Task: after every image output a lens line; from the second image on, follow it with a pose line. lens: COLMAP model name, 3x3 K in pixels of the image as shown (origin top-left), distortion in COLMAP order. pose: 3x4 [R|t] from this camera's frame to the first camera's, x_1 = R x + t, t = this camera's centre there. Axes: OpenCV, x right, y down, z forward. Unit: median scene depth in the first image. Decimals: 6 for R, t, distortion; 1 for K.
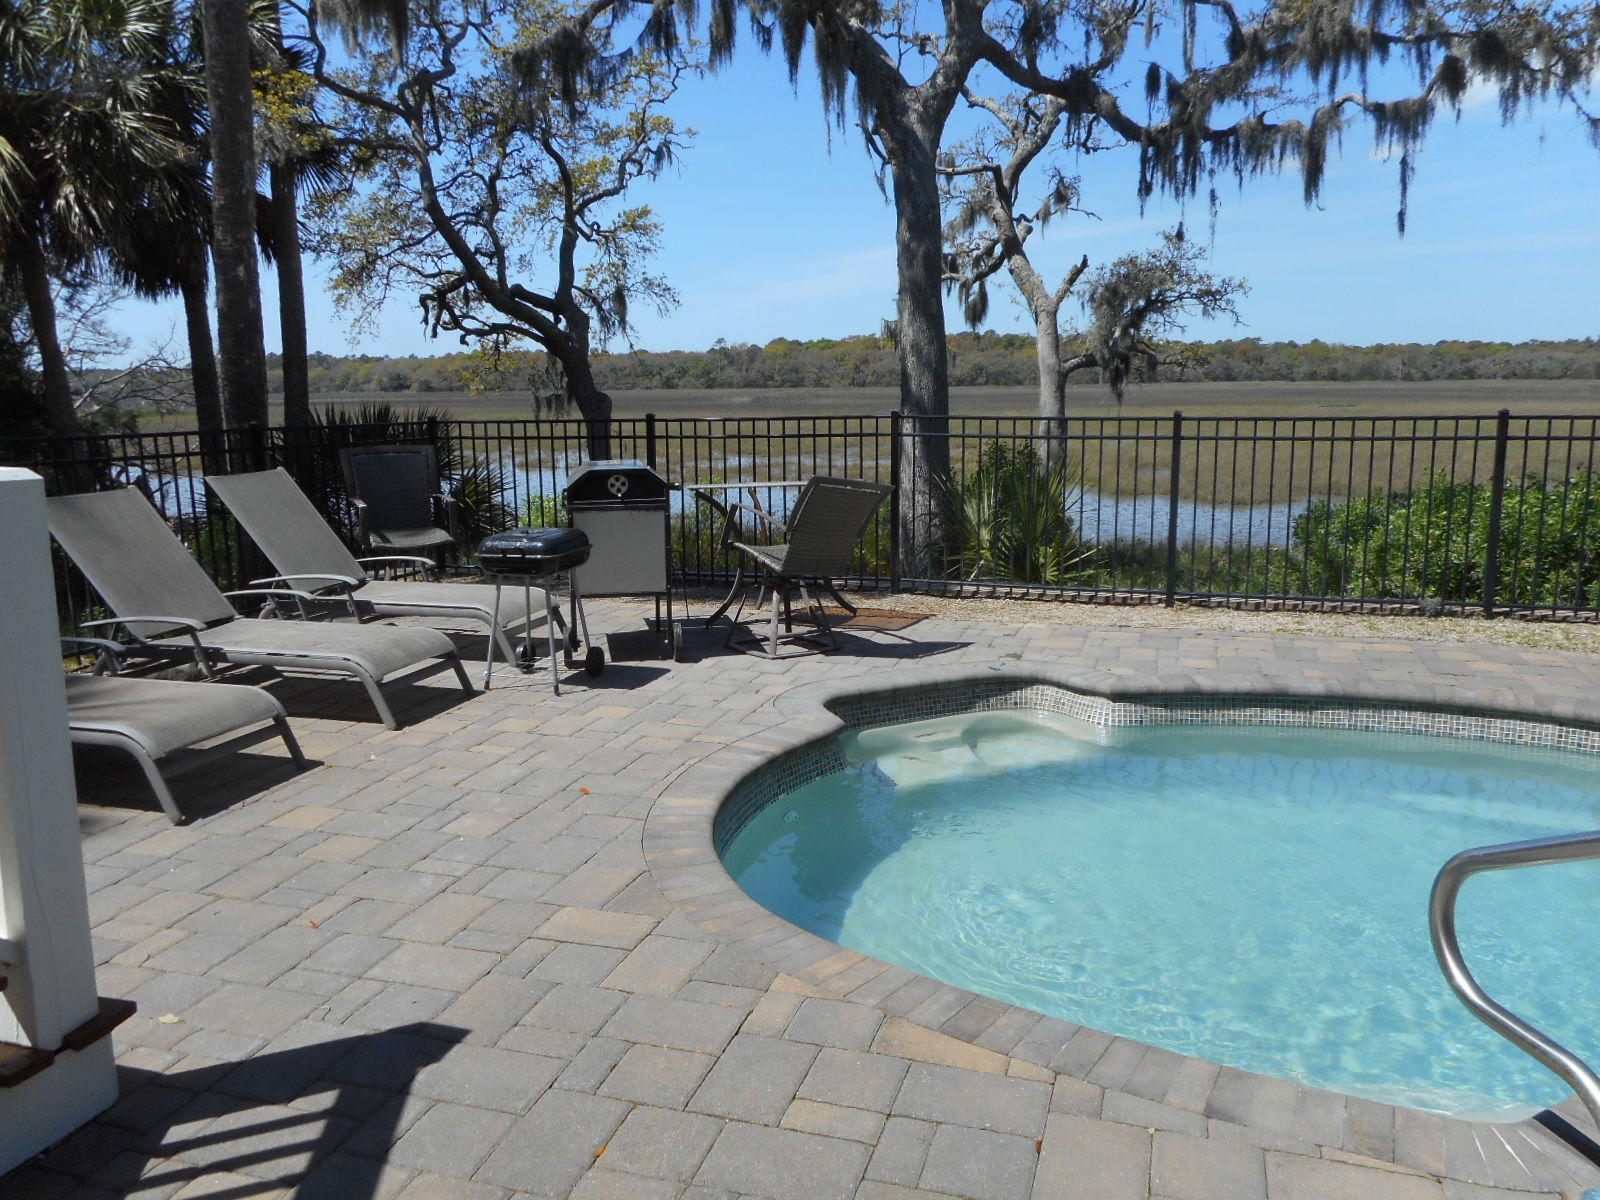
lens RADIAL K [[1193.3, 0, 791.4], [0, 1193.3, 604.0], [0, 0, 1]] dist [0.004623, -0.018538]
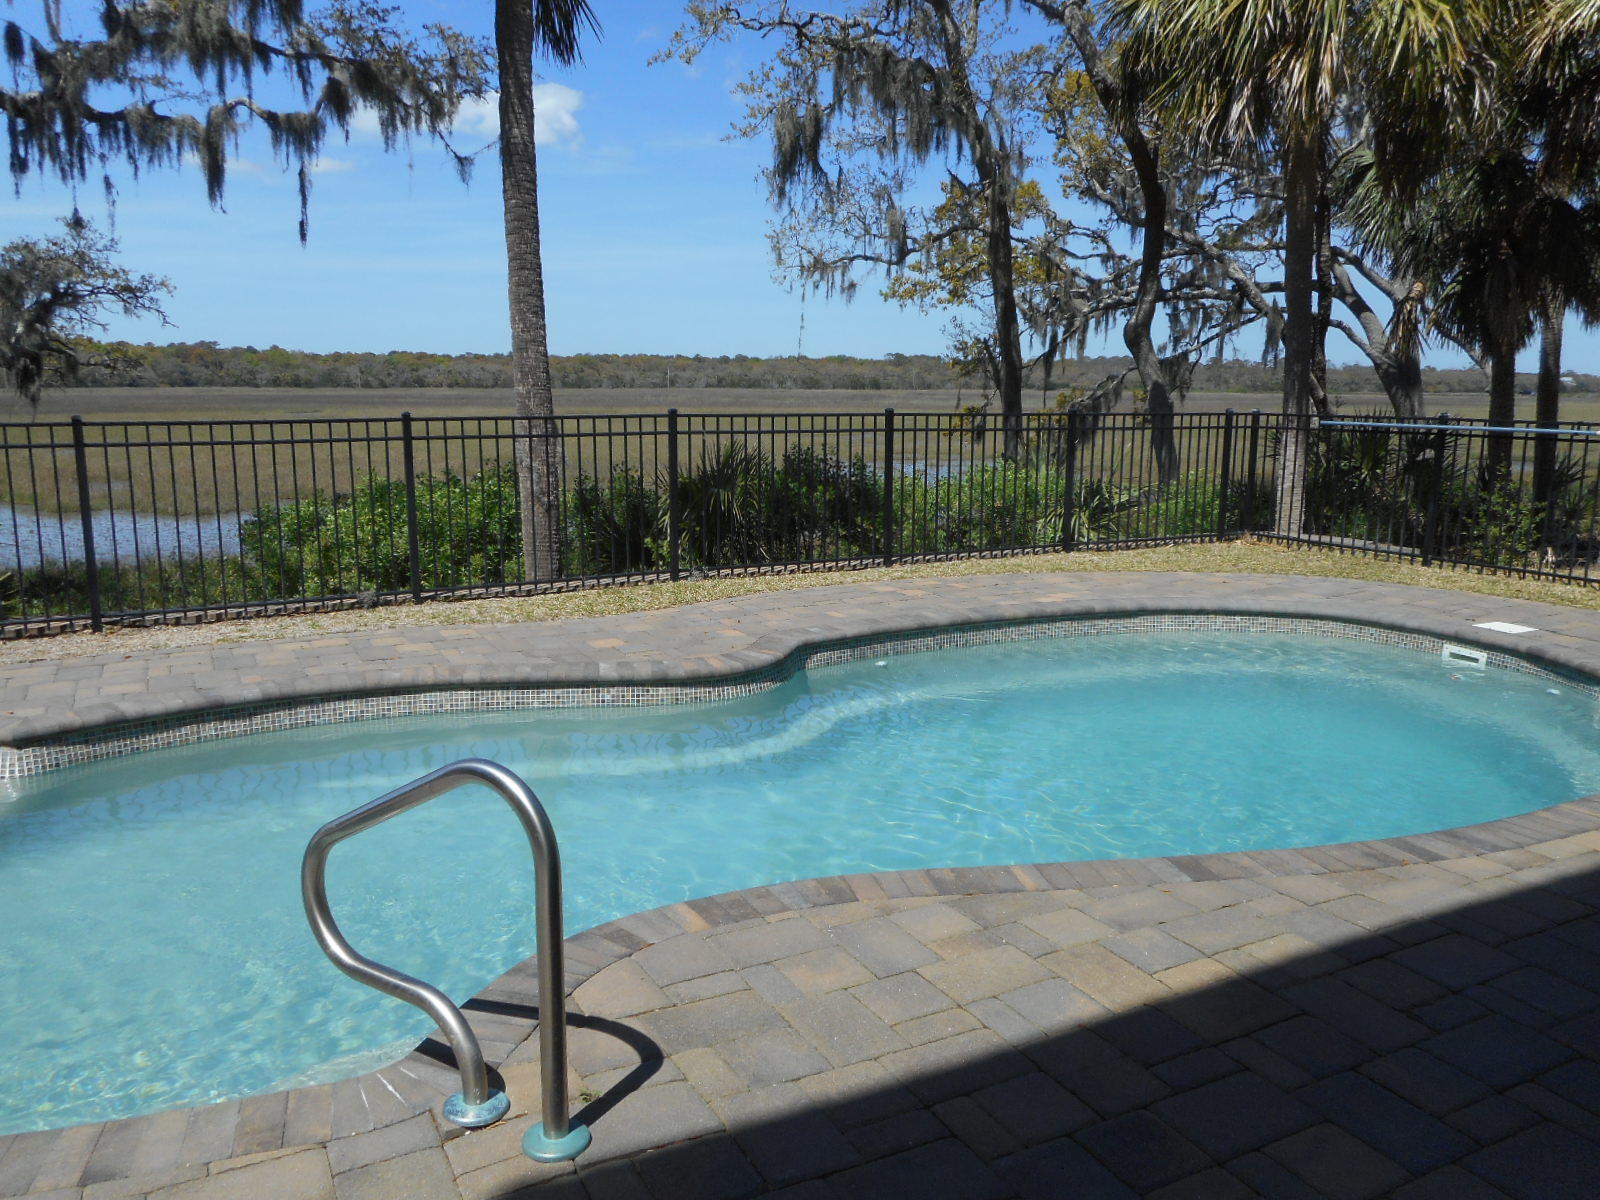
lens RADIAL K [[1201.0, 0, 800.0], [0, 1201.0, 600.0], [0, 0, 1]] dist [0.001303, -0.005751]
pose [[0.689562, -0.114466, 0.715124, 0.025971], [0.121223, 0.991743, 0.041852, 0.003542], [-0.714010, 0.057830, 0.697743, -0.010482]]
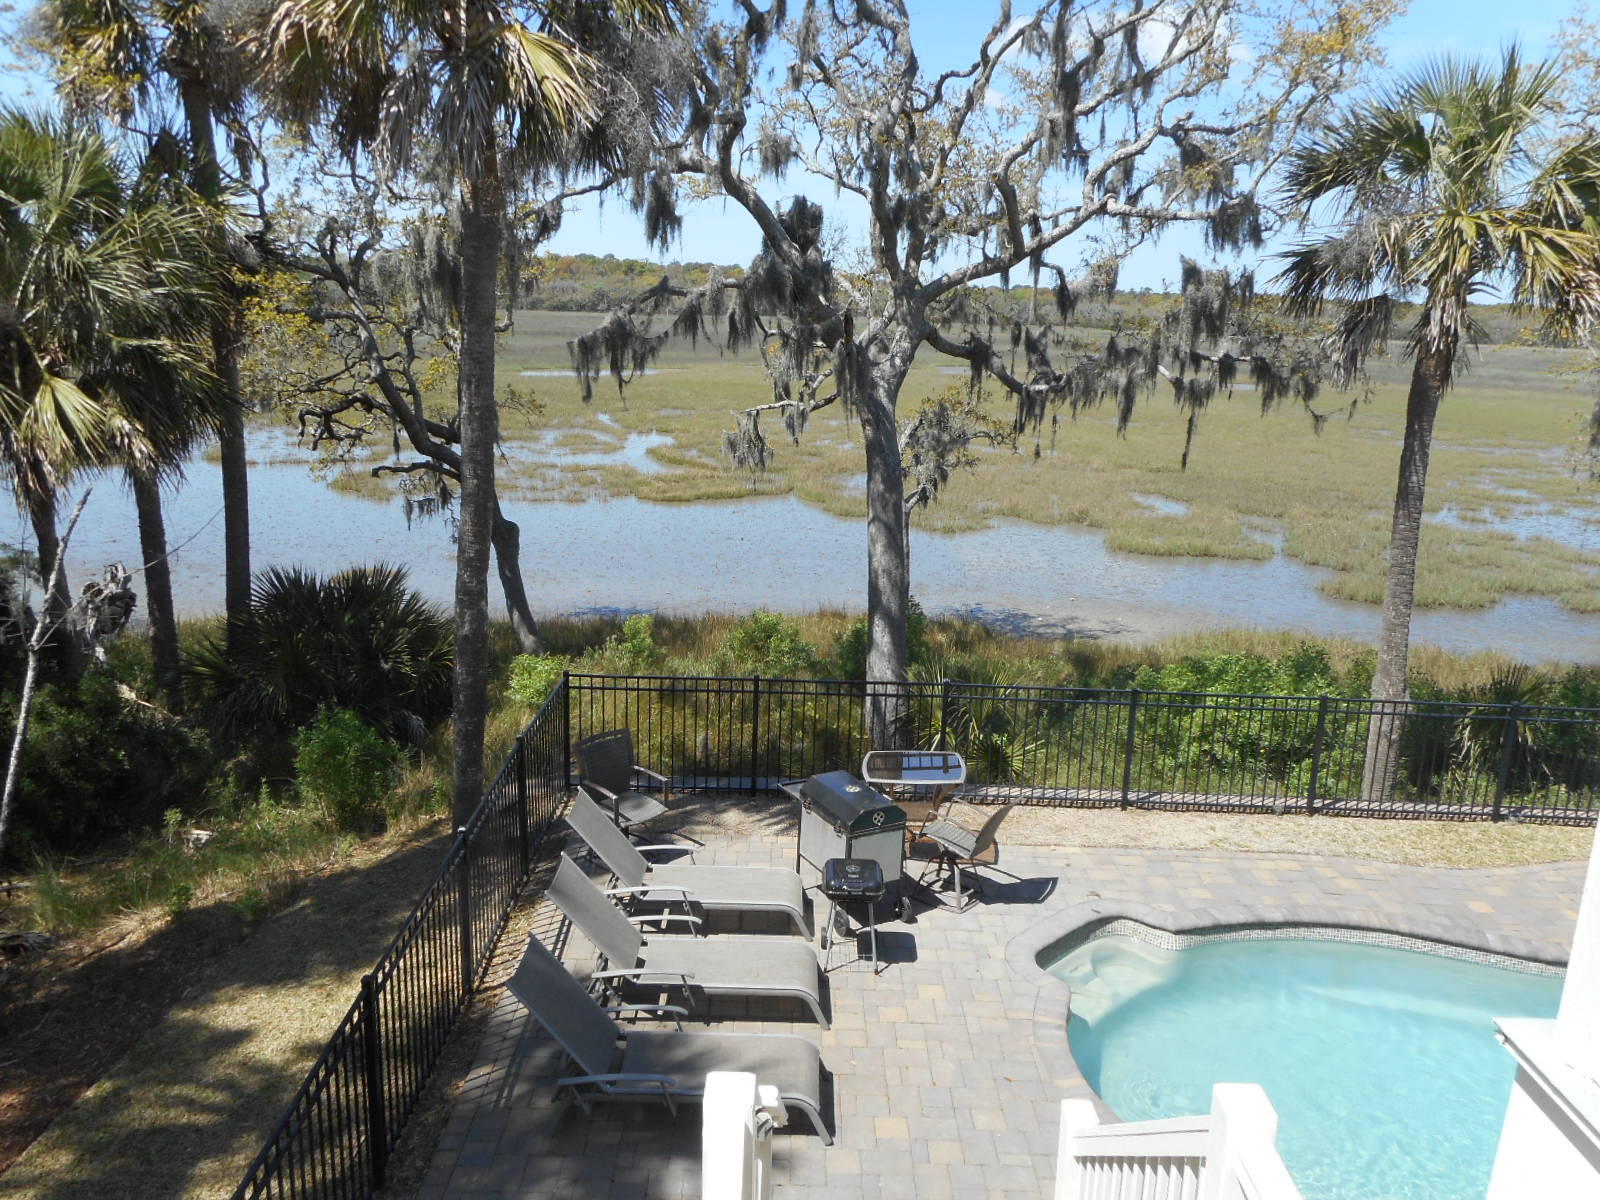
lens RADIAL K [[1205.4, 0, 785.8], [0, 1205.4, 594.0], [0, 0, 1]] dist [-0.037113, -0.000581]
pose [[0.952391, -0.026237, 0.303747, -0.394451], [0.010095, 0.998458, 0.054593, -0.259355], [-0.304711, -0.048927, 0.951187, -0.218434]]
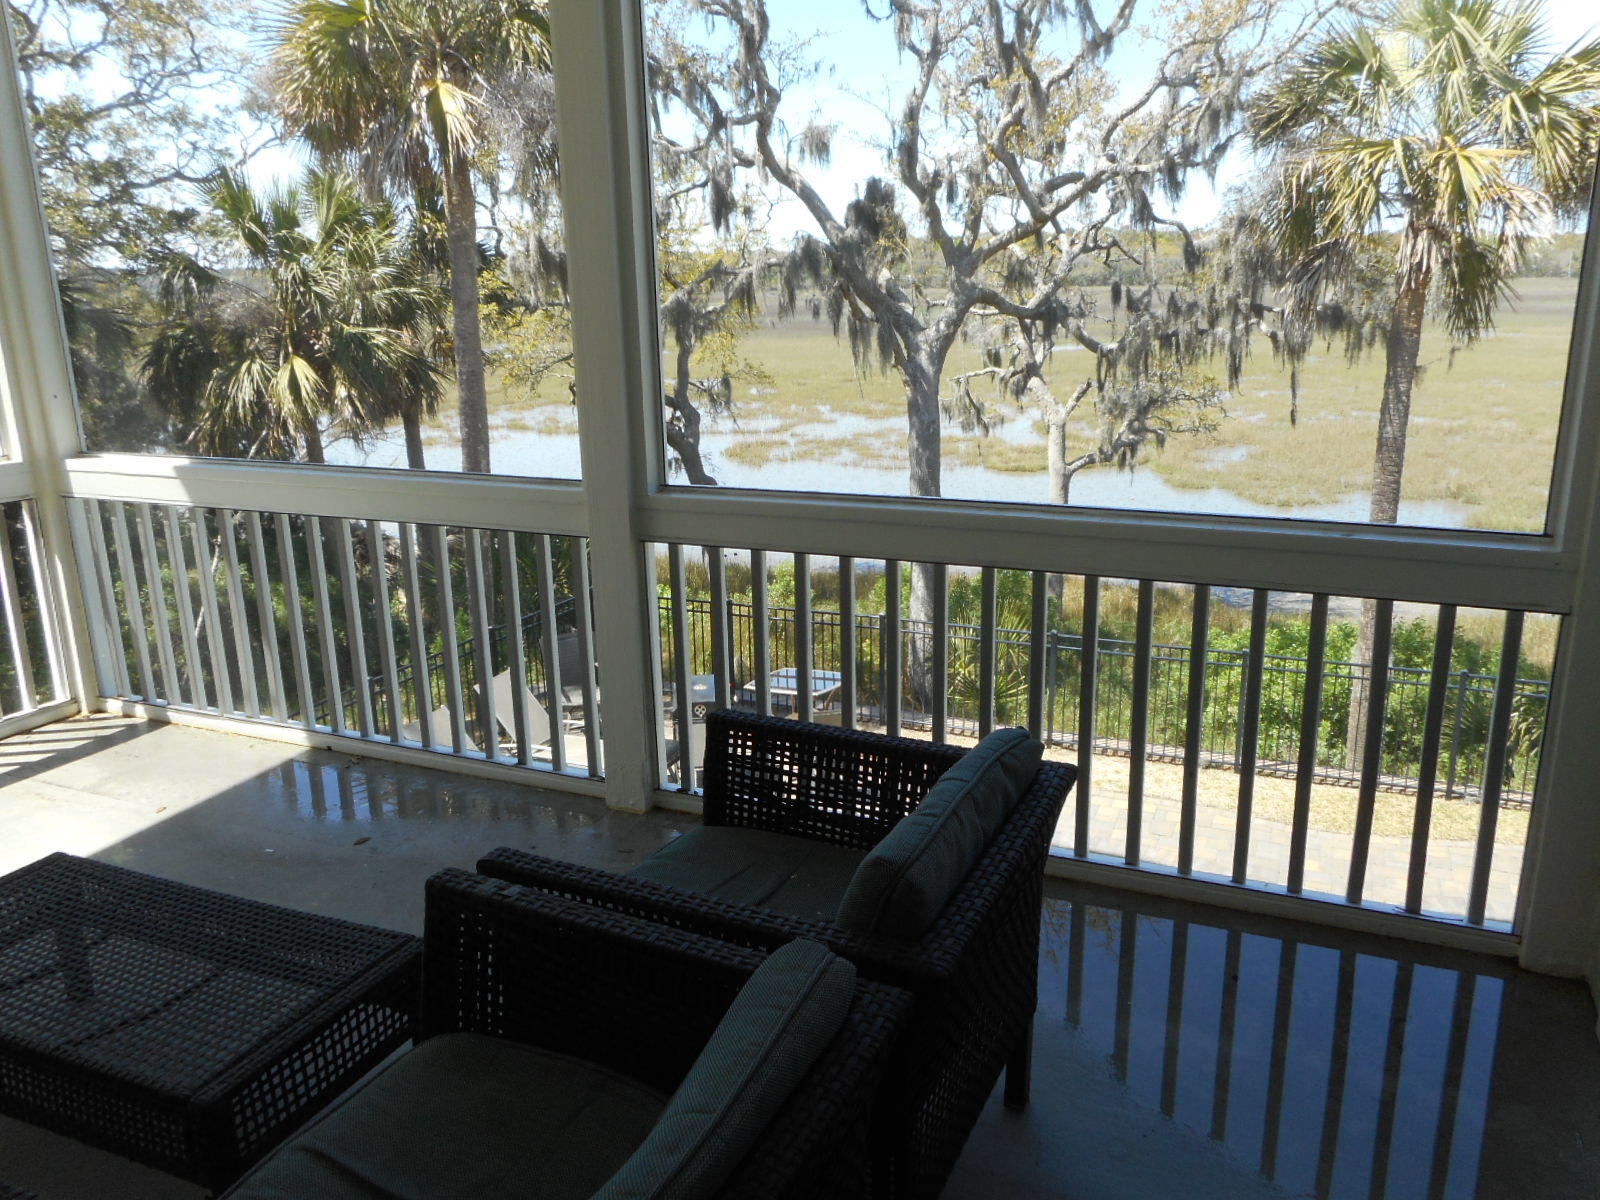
lens RADIAL K [[1201.0, 0, 800.0], [0, 1201.0, 600.0], [0, 0, 1]] dist [0.001303, -0.005751]
pose [[0.995355, 0.019231, -0.094334, 0.097173], [-0.011940, 0.996940, 0.077258, -0.224844], [0.095531, -0.075772, 0.992538, -0.441358]]
